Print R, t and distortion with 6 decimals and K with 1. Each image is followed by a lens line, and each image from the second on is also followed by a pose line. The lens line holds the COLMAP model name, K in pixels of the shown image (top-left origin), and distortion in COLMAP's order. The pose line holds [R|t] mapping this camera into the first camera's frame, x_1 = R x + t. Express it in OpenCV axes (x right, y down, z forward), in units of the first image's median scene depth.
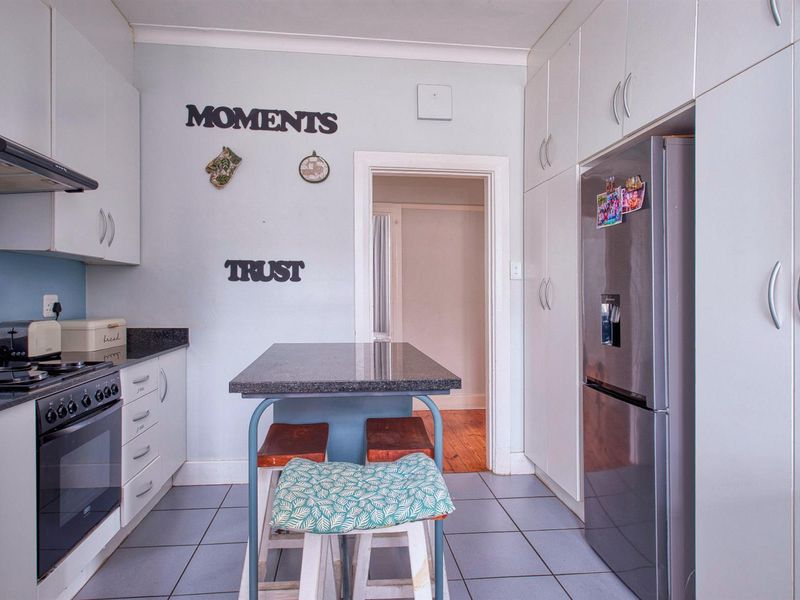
lens RADIAL K [[592.8, 0, 400.0], [0, 592.8, 300.0], [0, 0, 1]] dist [0.004108, -0.001333]
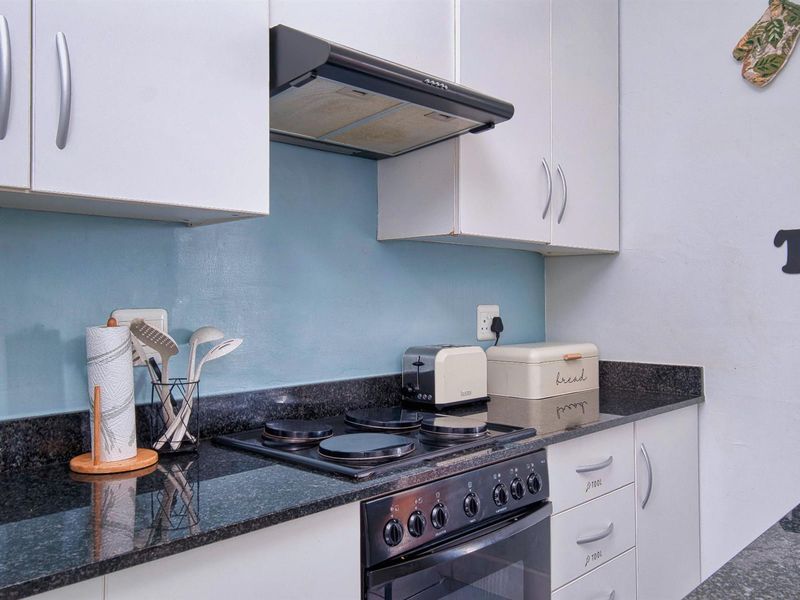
lens RADIAL K [[702.7, 0, 400.0], [0, 702.7, 300.0], [0, 0, 1]] dist [0.003417, 0.002994]
pose [[0.662739, -0.011750, -0.748758, -0.076429], [0.003717, 0.999916, -0.012402, -0.005693], [0.748841, 0.005436, 0.662727, 0.432807]]
